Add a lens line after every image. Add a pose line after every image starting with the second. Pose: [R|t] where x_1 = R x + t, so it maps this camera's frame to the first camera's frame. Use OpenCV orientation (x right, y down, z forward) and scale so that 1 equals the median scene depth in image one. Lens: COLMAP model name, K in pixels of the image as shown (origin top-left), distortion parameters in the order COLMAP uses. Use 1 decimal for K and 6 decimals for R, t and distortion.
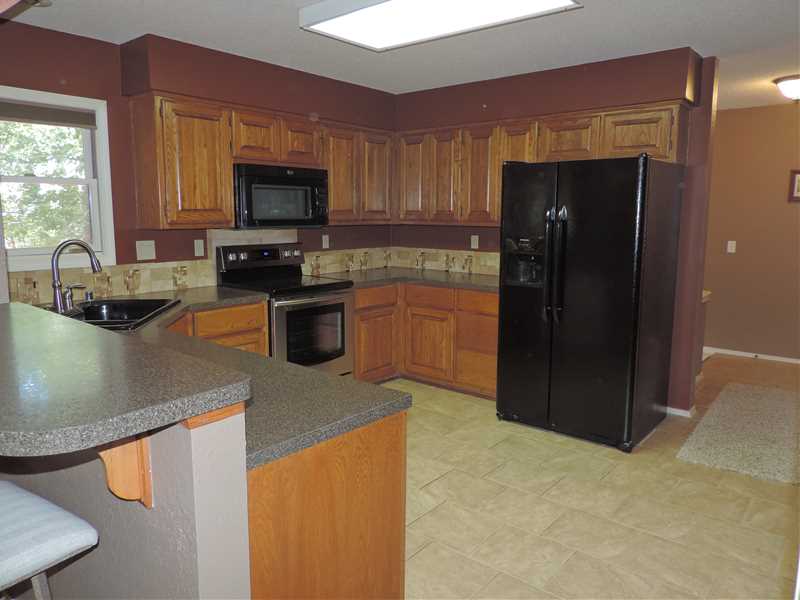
lens RADIAL K [[585.5, 0, 392.8], [0, 585.5, 296.5], [0, 0, 1]] dist [-0.008290, 0.000628]
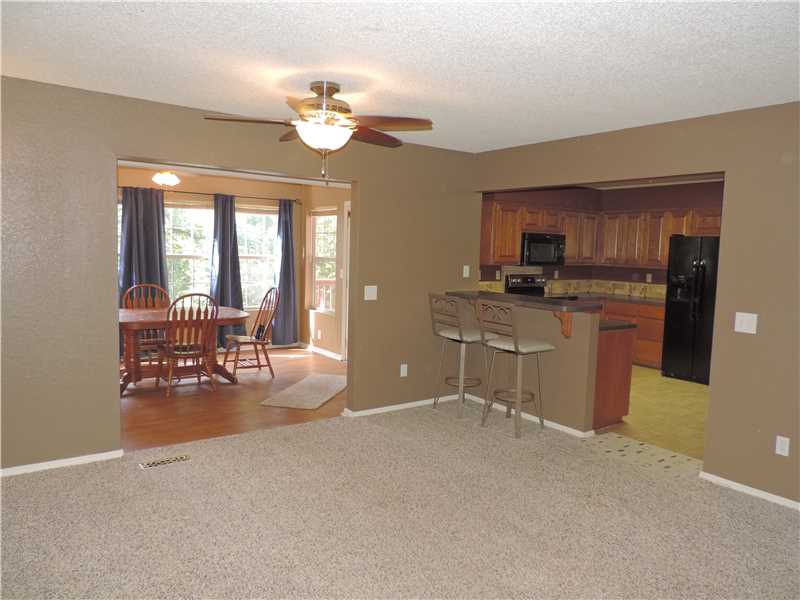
lens RADIAL K [[573.5, 0, 400.0], [0, 573.5, 300.0], [0, 0, 1]] dist [-0.015047, -0.001444]
pose [[0.970026, 0.045134, -0.238773, -0.190878], [-0.058773, 0.997003, -0.050309, 0.112785], [0.235786, 0.062835, 0.969771, -0.900784]]
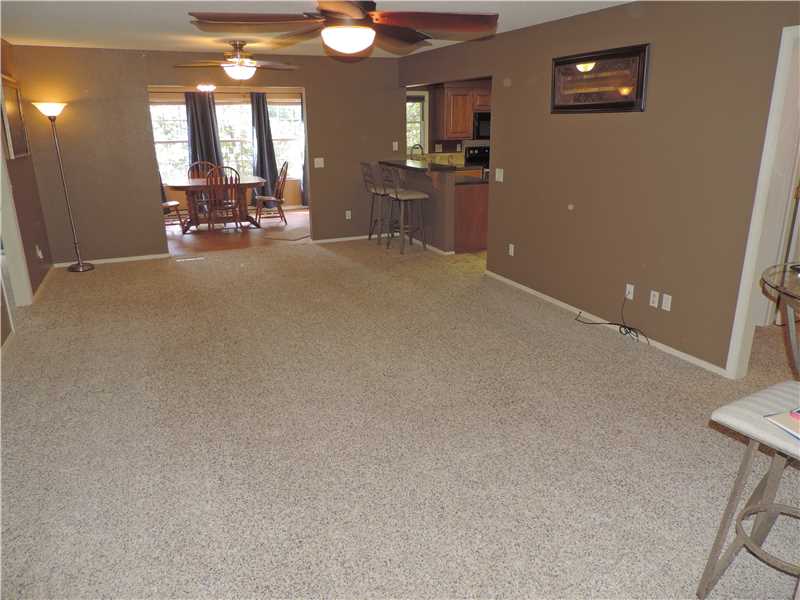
lens RADIAL K [[573.5, 0, 400.0], [0, 573.5, 300.0], [0, 0, 1]] dist [-0.015047, -0.001444]
pose [[0.897544, 0.119993, -0.424283, 0.550322], [-0.049897, 0.983718, 0.172655, 0.144367], [0.438092, -0.133795, 0.888917, -1.345137]]
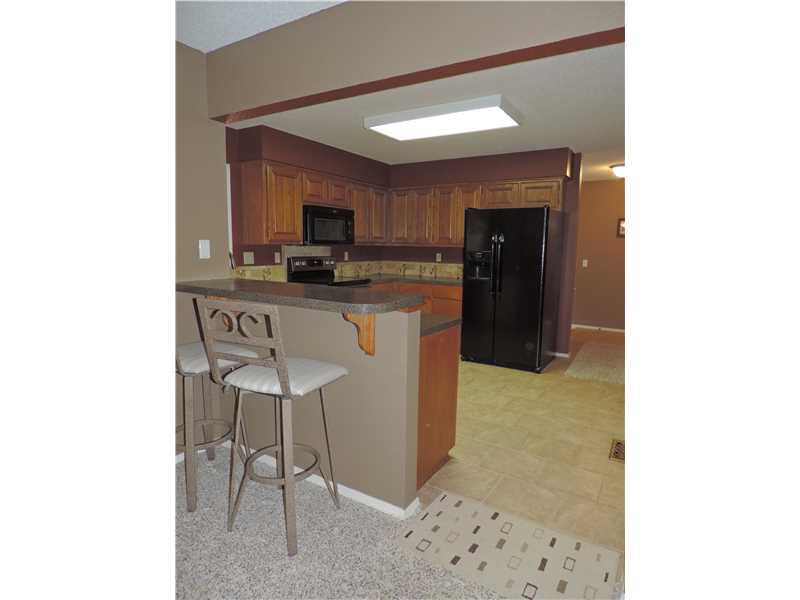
lens RADIAL K [[436.9, 0, 400.0], [0, 436.9, 300.0], [0, 0, 1]] dist [-0.002503, -0.000265]
pose [[0.989283, -0.005176, 0.145919, -0.176657], [0.007713, 0.999829, -0.016825, 0.054353], [-0.145807, 0.017770, 0.989153, -0.216273]]
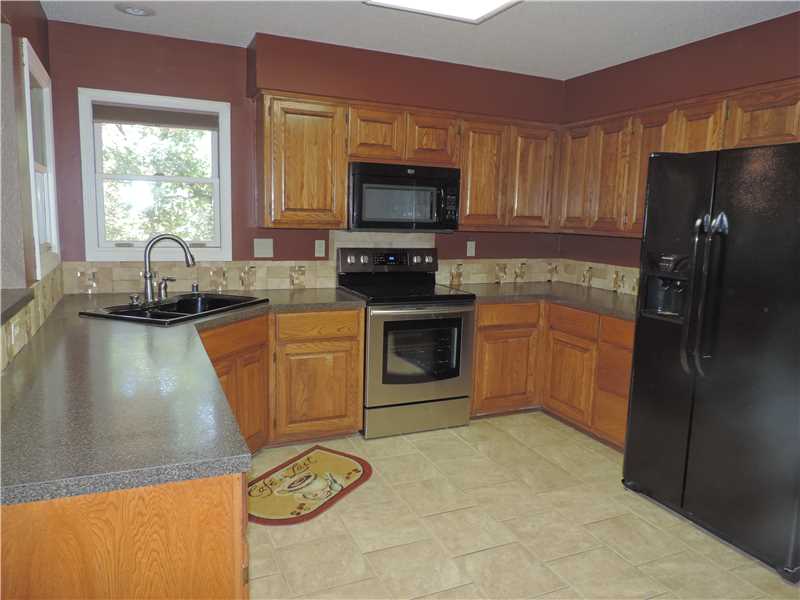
lens RADIAL K [[573.5, 0, 400.0], [0, 573.5, 300.0], [0, 0, 1]] dist [-0.015047, -0.001444]
pose [[0.900875, 0.083833, -0.425907, 0.211983], [-0.085656, 0.996213, 0.014910, -0.022540], [0.425544, 0.023050, 0.904644, 0.183851]]
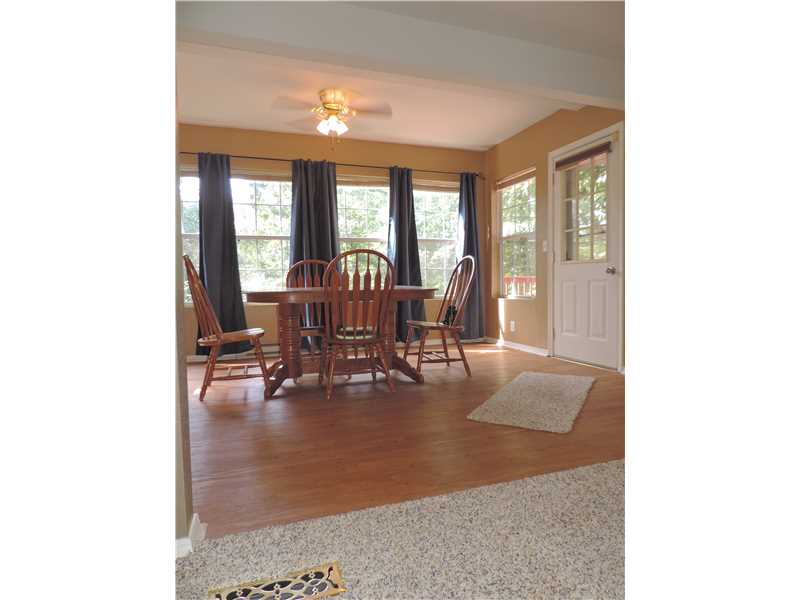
lens RADIAL K [[426.7, 0, 398.0], [0, 426.7, 302.9], [0, 0, 1]] dist [-0.002743, -0.000150]
pose [[0.856330, 0.006914, -0.516382, -0.582705], [-0.054366, 0.995561, -0.076826, 0.194831], [0.513559, 0.093862, 0.852905, -0.252911]]
